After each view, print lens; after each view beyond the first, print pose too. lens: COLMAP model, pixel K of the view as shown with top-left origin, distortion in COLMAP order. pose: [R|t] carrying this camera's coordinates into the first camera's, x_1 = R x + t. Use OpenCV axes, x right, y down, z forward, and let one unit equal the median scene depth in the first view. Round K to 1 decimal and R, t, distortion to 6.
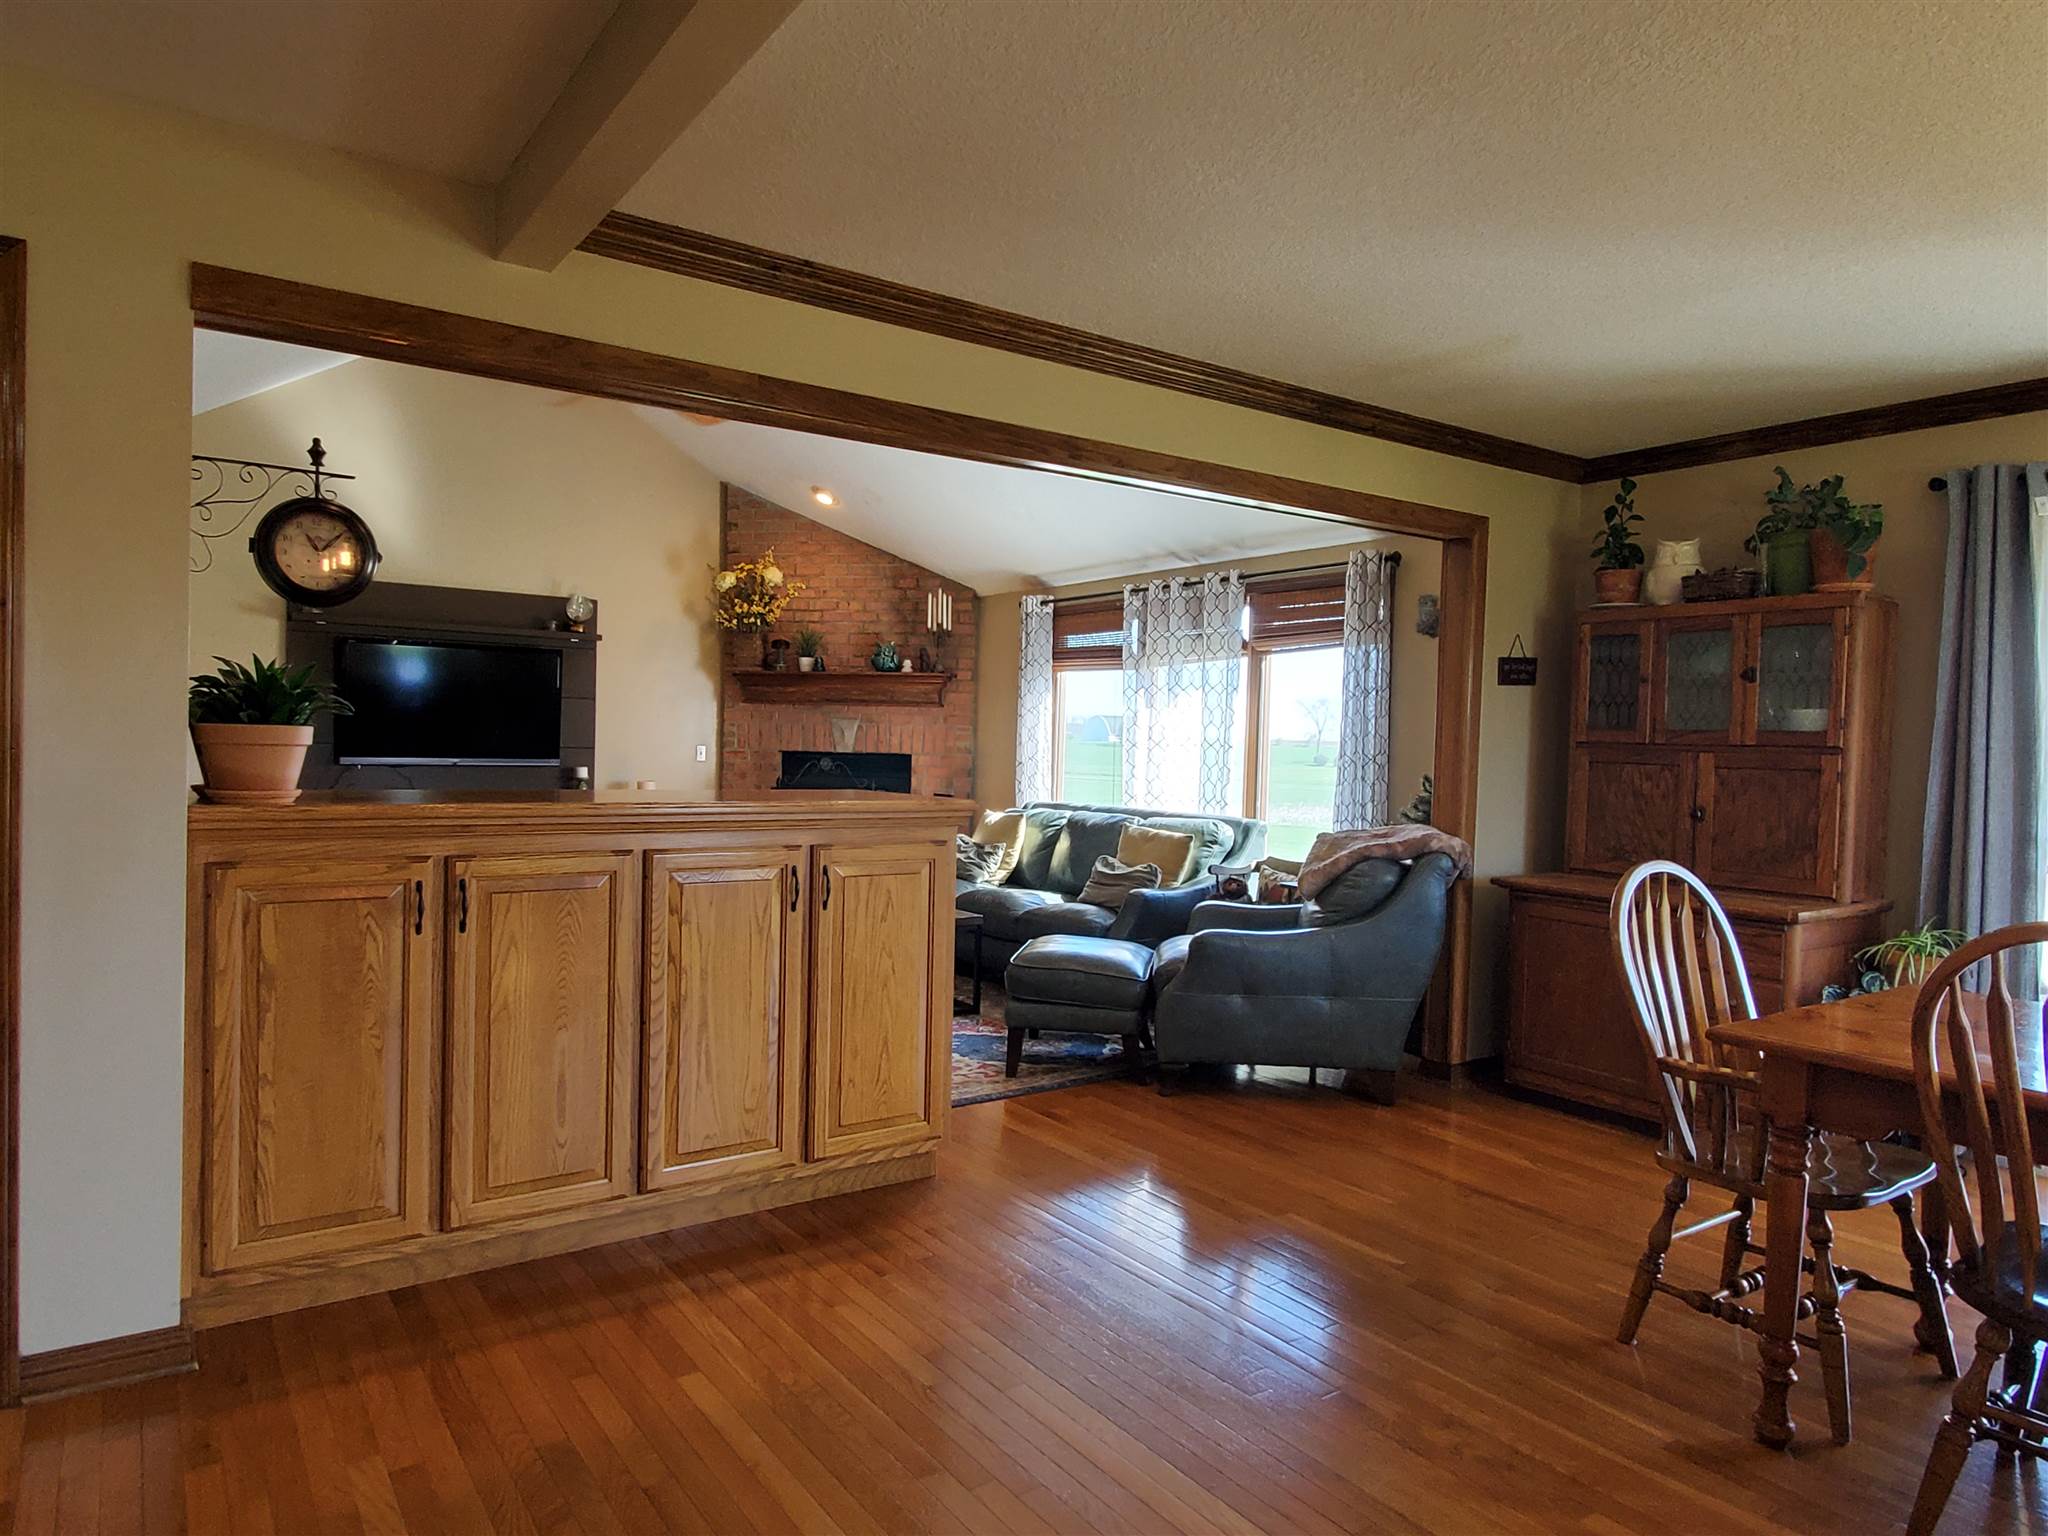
lens RADIAL K [[1263.0, 0, 1003.6], [0, 1263.0, 773.4], [0, 0, 1]] dist [0.006612, -0.008796]
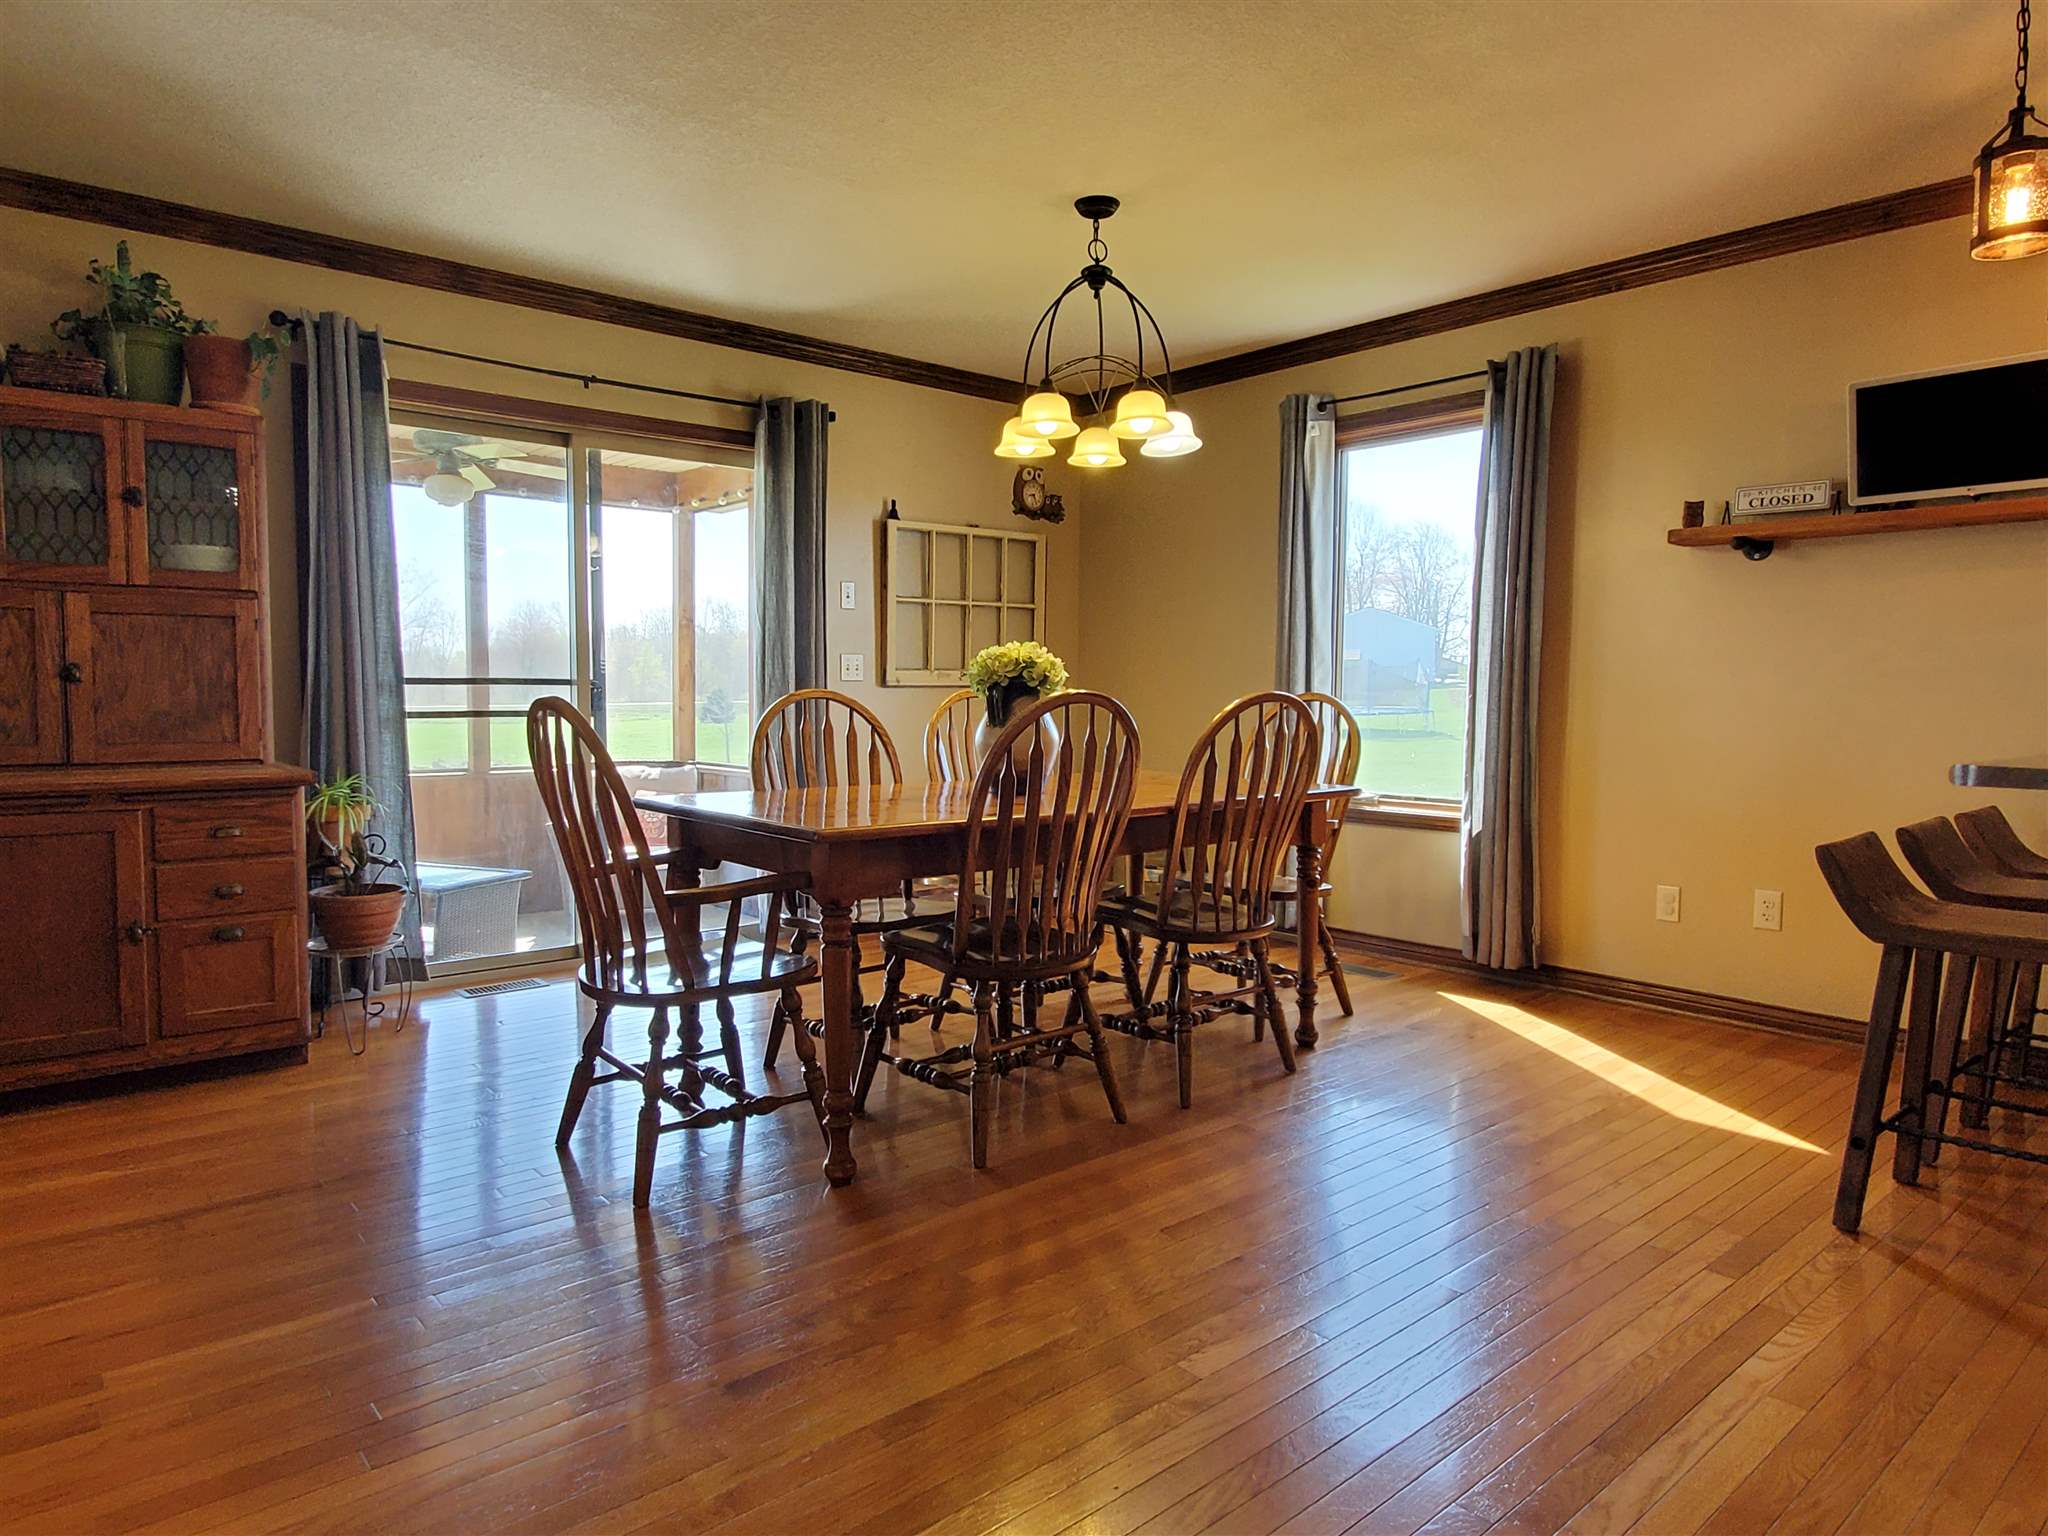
lens RADIAL K [[1263.0, 0, 1004.9], [0, 1263.0, 774.2], [0, 0, 1]] dist [0.006612, -0.008796]
pose [[-0.126721, -0.095614, 0.987319, -0.155975], [0.023100, 0.994789, 0.099302, 0.016274], [-0.991669, 0.035391, -0.123852, 0.296317]]
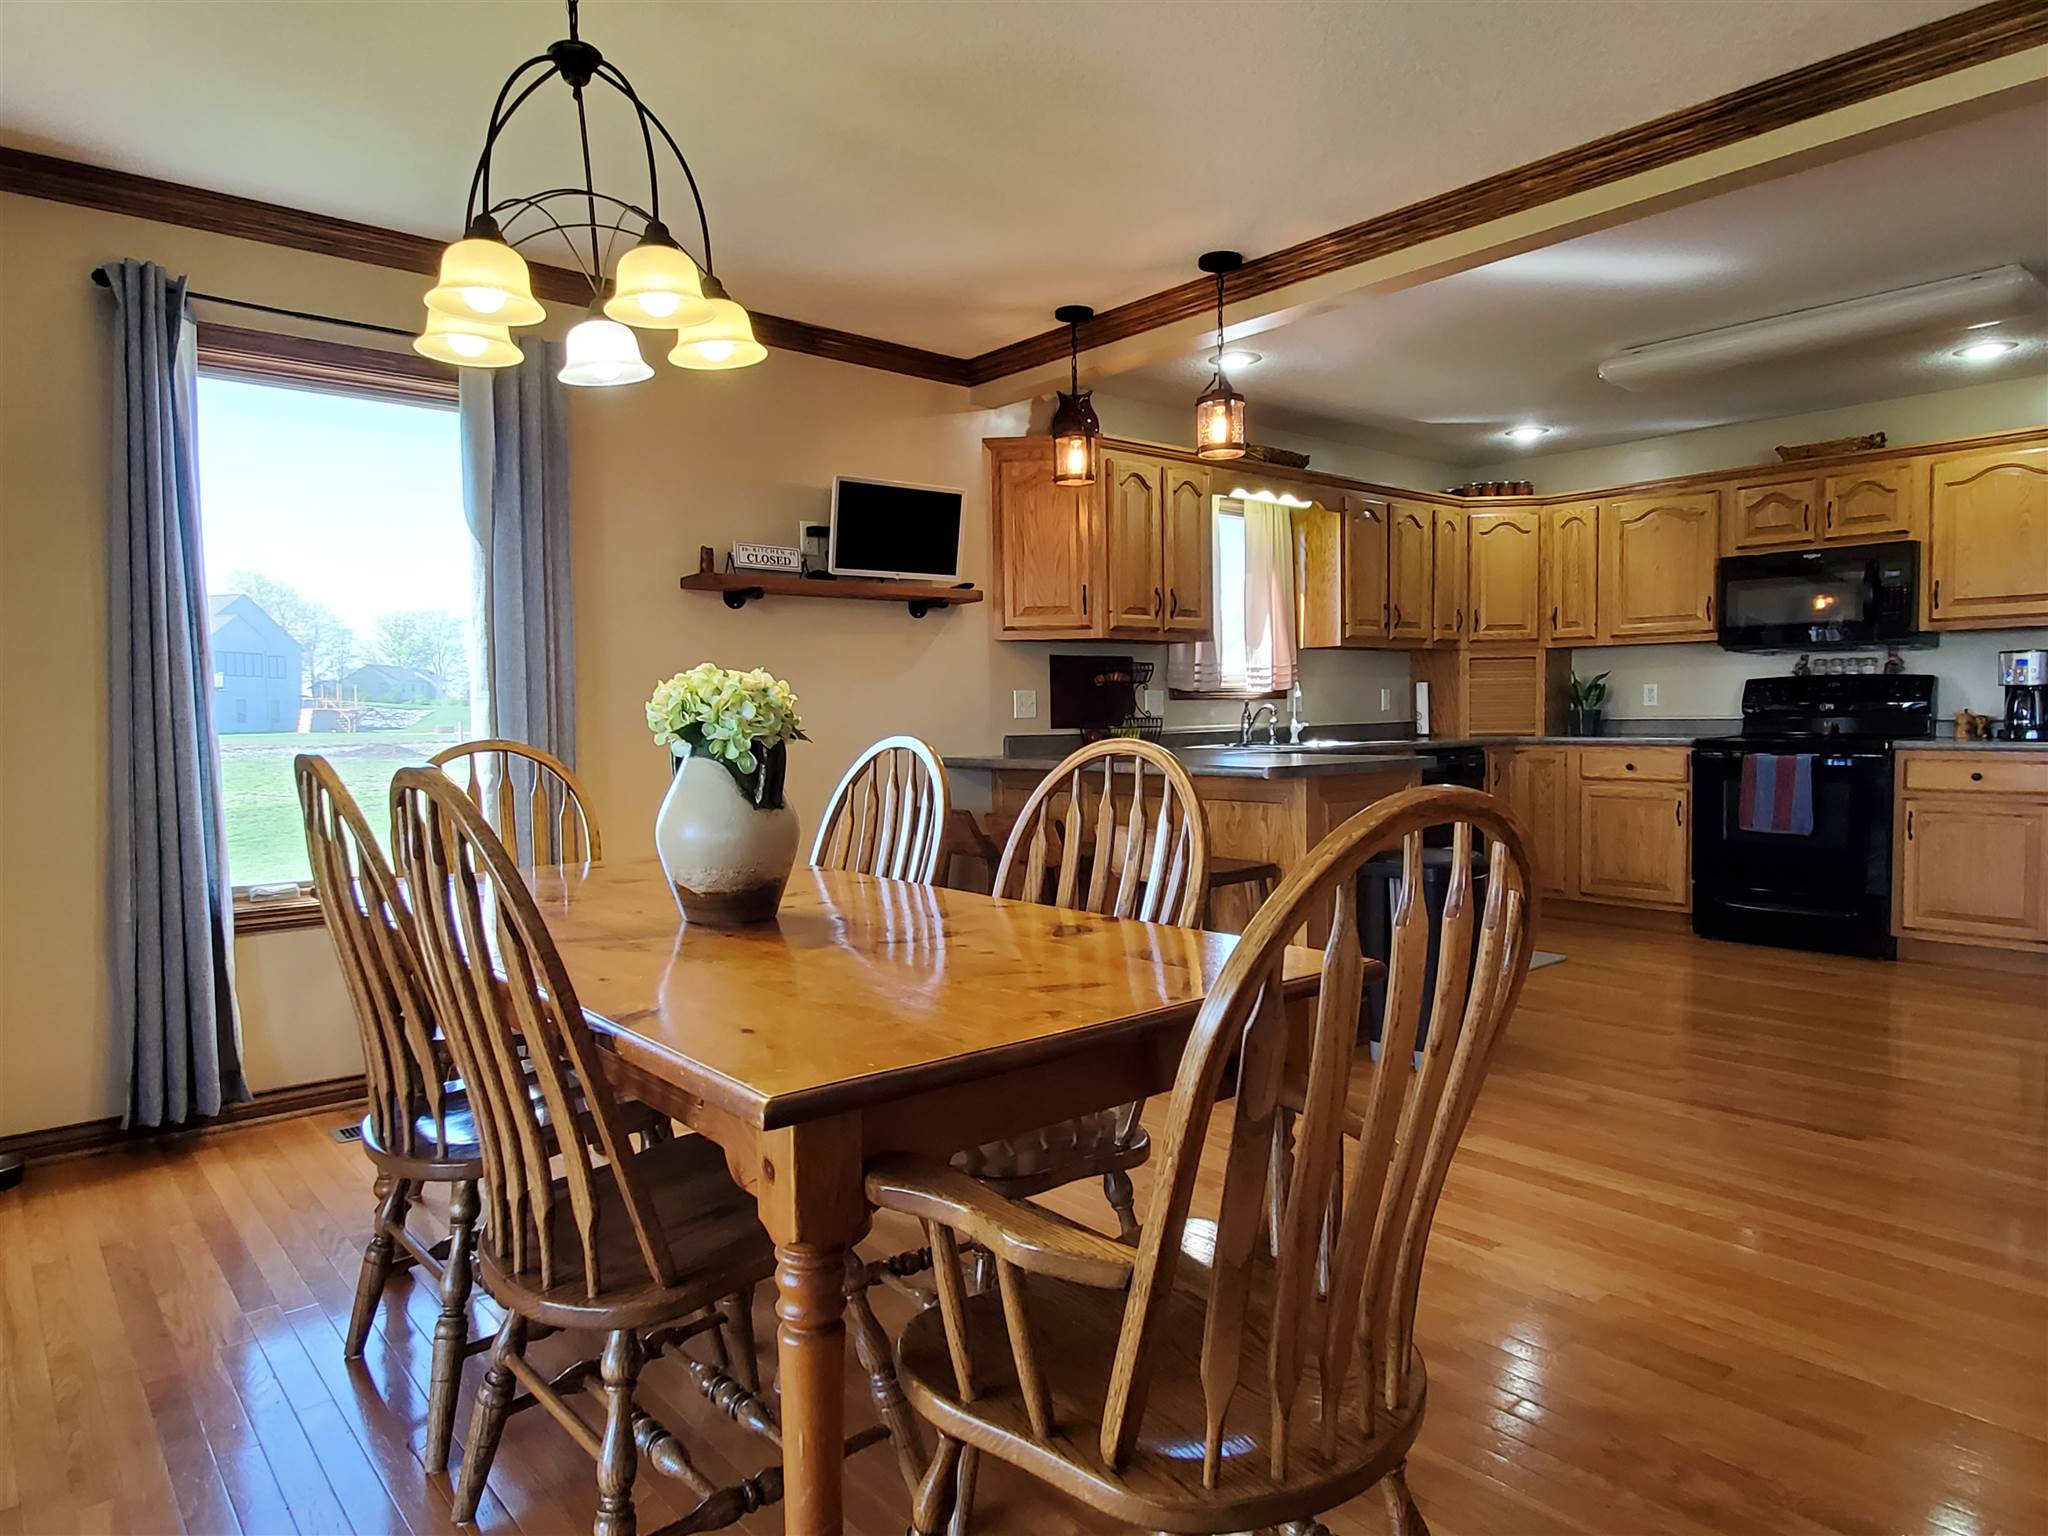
lens RADIAL K [[1263.0, 0, 1003.4], [0, 1263.0, 770.4], [0, 0, 1]] dist [0.006612, -0.008796]
pose [[-0.995445, -0.011827, -0.094600, 0.242285], [-0.018696, 0.997225, 0.072065, 0.016221], [0.093485, 0.073506, -0.992904, 0.487758]]
